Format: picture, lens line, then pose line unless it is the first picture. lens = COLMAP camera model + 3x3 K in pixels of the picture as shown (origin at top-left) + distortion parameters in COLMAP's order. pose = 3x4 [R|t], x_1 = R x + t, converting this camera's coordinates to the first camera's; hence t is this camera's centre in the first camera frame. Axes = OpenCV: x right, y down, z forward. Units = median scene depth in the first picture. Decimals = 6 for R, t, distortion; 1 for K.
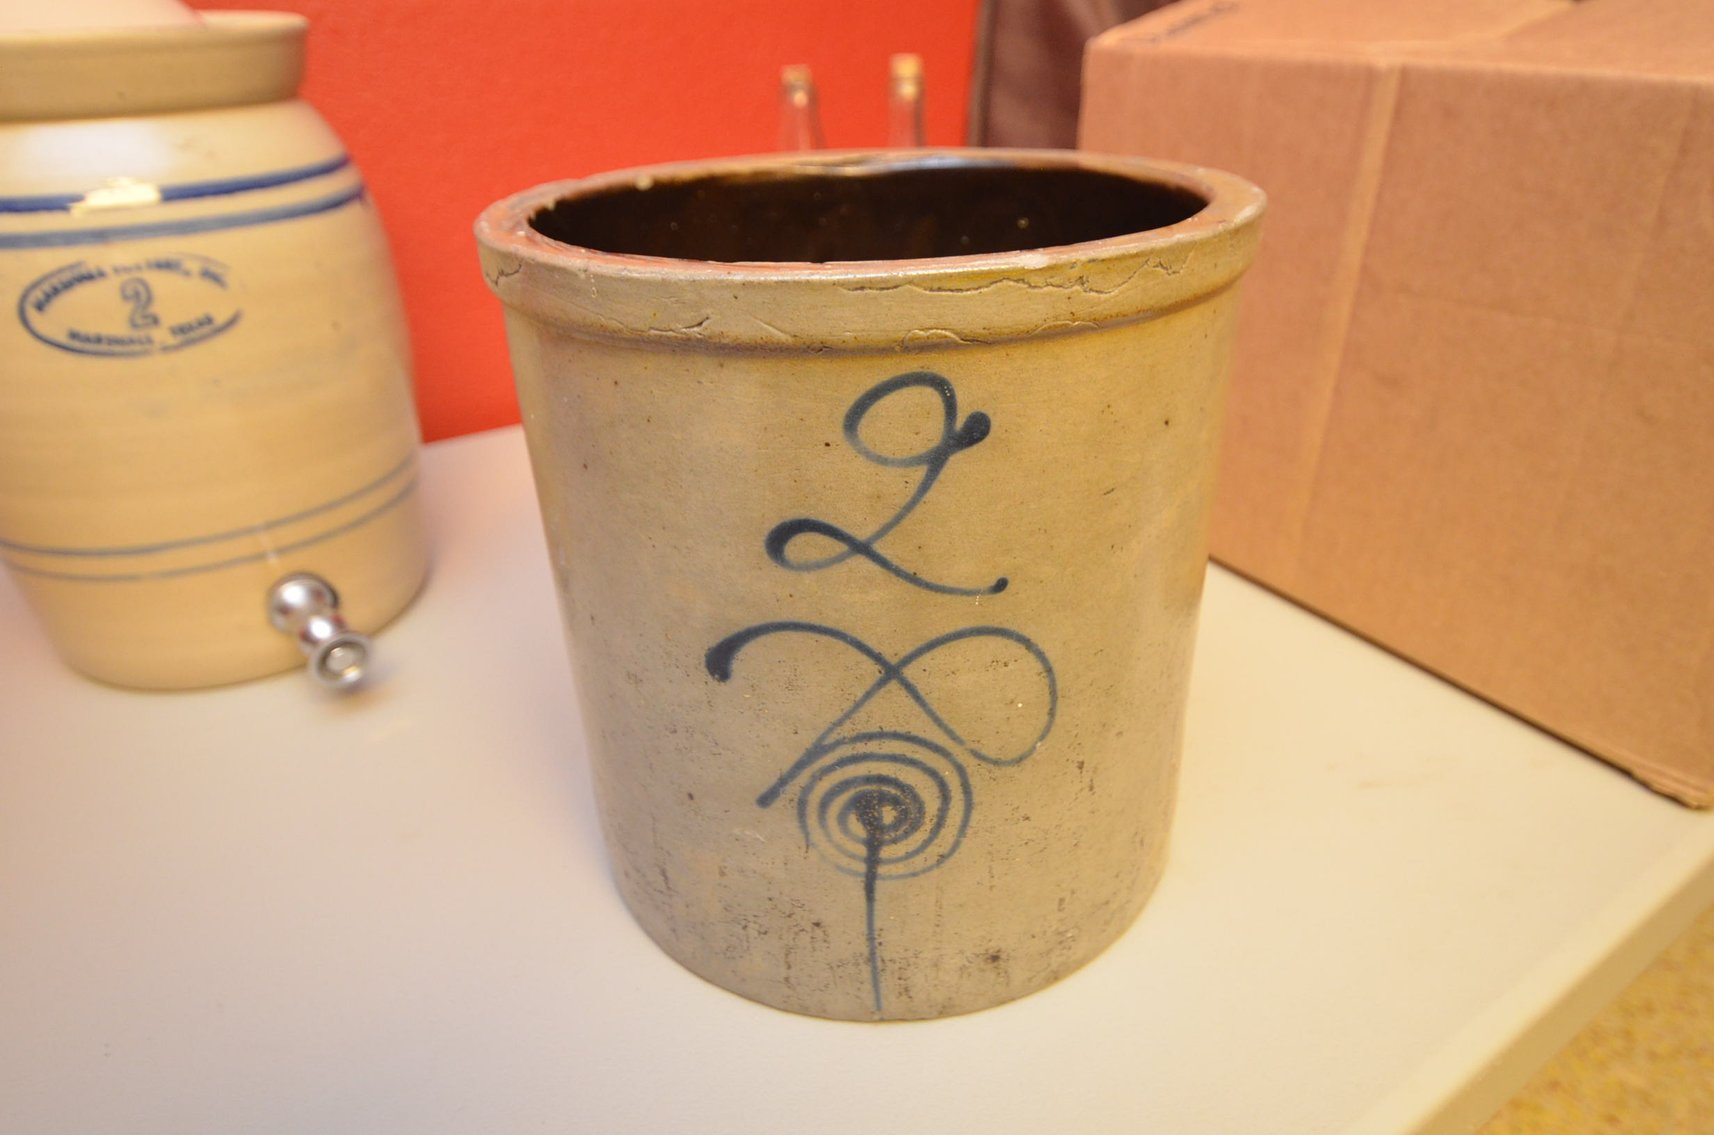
lens RADIAL K [[1098.1, 0, 851.8], [0, 1098.1, 558.3], [0, 0, 1]] dist [-0.001888, -0.001727]
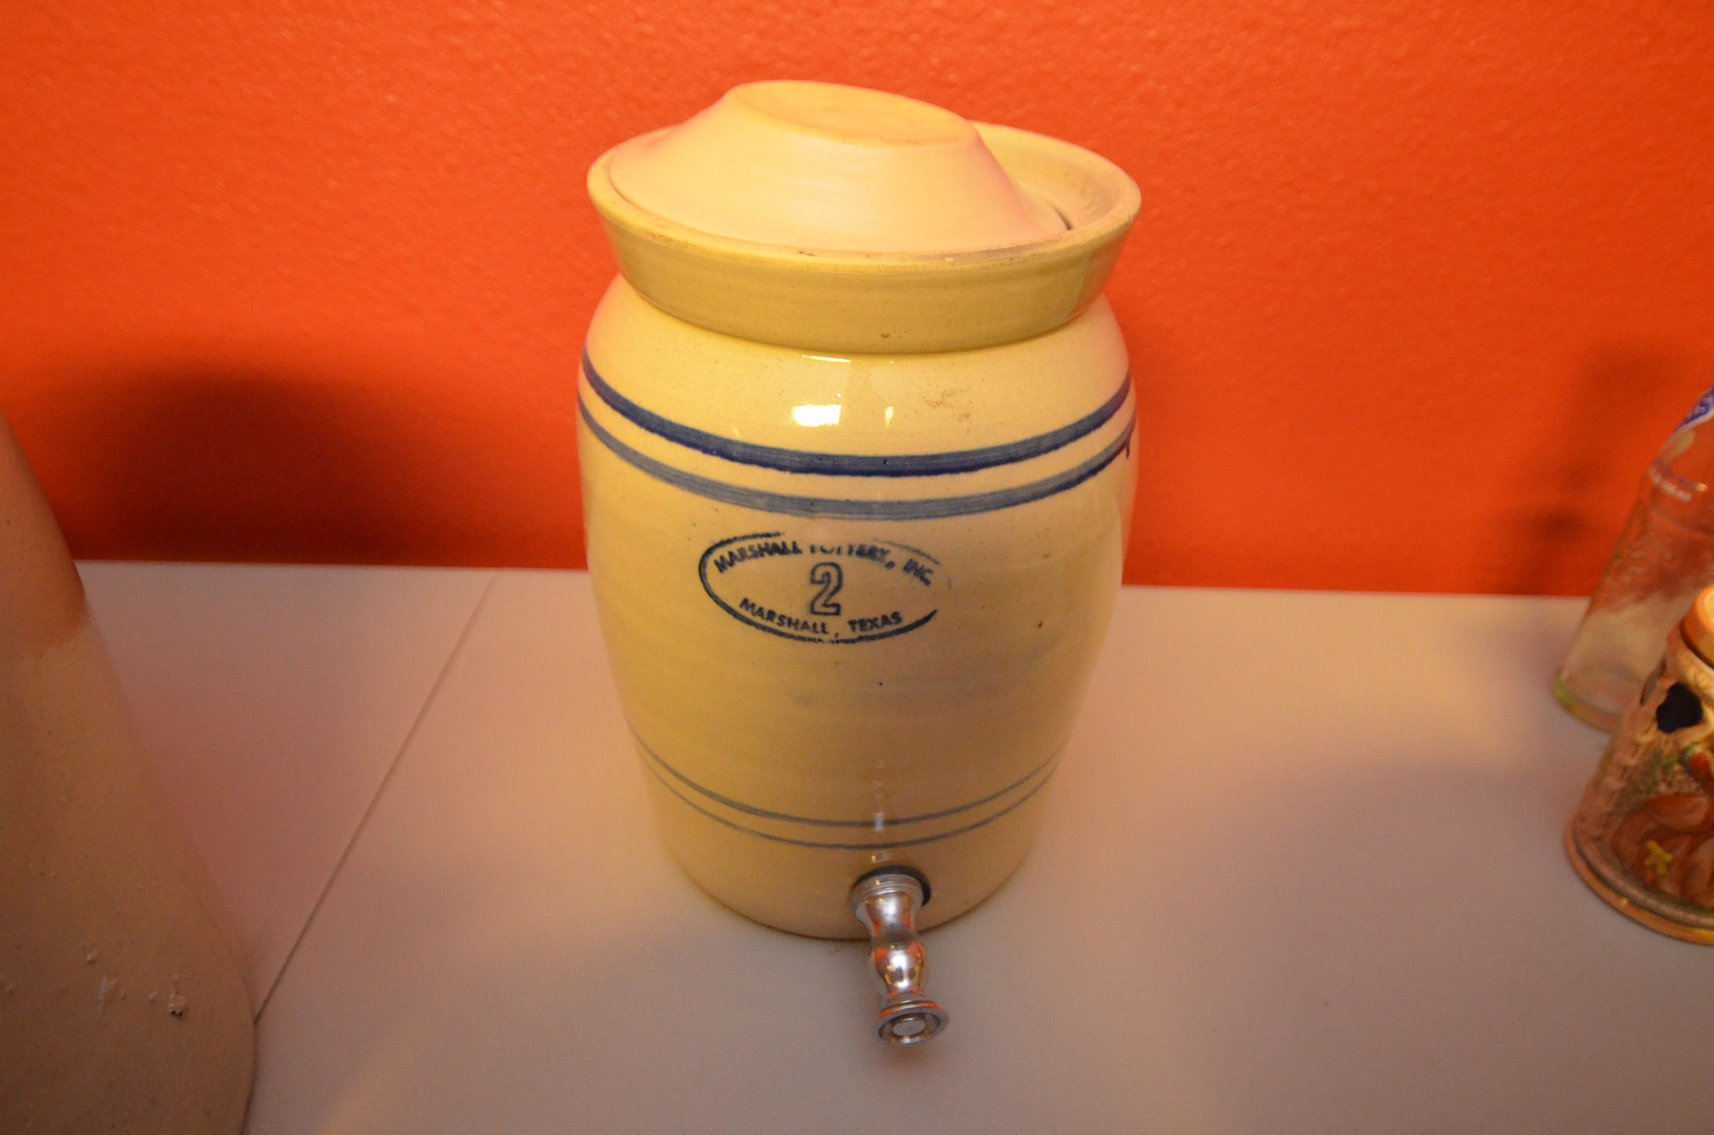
lens RADIAL K [[1098.1, 0, 852.5], [0, 1098.1, 579.1], [0, 0, 1]] dist [-0.001888, -0.001727]
pose [[0.838667, 0.333238, -0.430803, -0.299012], [-0.289285, 0.942729, 0.166060, -0.368332], [0.461468, -0.014644, 0.887036, 0.317972]]
